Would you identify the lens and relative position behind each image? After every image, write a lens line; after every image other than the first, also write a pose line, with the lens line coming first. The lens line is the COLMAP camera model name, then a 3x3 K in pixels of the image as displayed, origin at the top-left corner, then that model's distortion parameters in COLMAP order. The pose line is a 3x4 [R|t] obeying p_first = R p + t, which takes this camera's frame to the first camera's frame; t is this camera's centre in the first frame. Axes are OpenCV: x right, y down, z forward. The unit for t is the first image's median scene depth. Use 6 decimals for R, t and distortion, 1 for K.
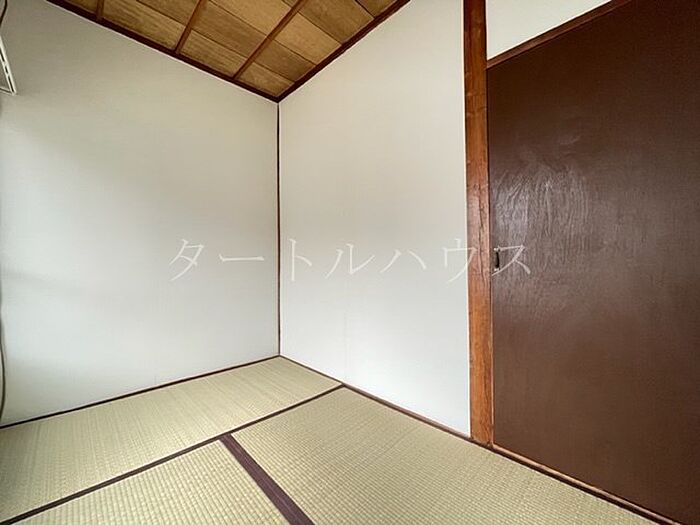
lens RADIAL K [[283.1, 0, 345.0], [0, 283.1, 259.4], [0, 0, 1]] dist [-0.001392, 0.000191]
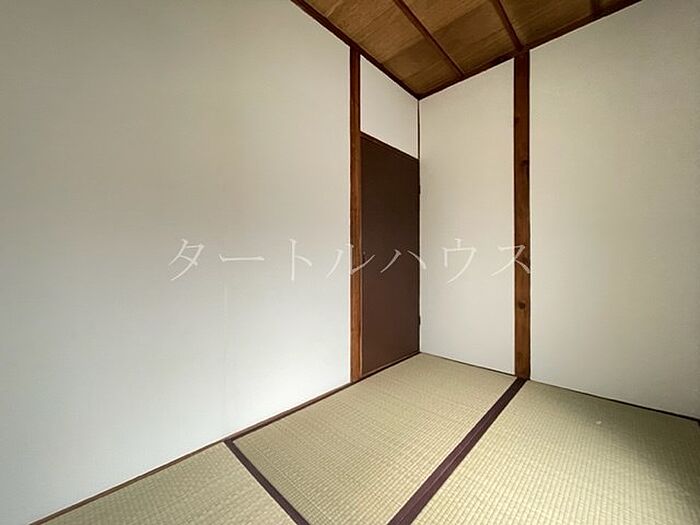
lens RADIAL K [[283.1, 0, 347.4], [0, 283.1, 260.0], [0, 0, 1]] dist [-0.001392, 0.000191]
pose [[-0.014579, 0.013158, 0.999807, -0.986300], [0.001963, 0.999912, -0.013130, 0.028209], [-0.999892, 0.001772, -0.014604, 1.027048]]
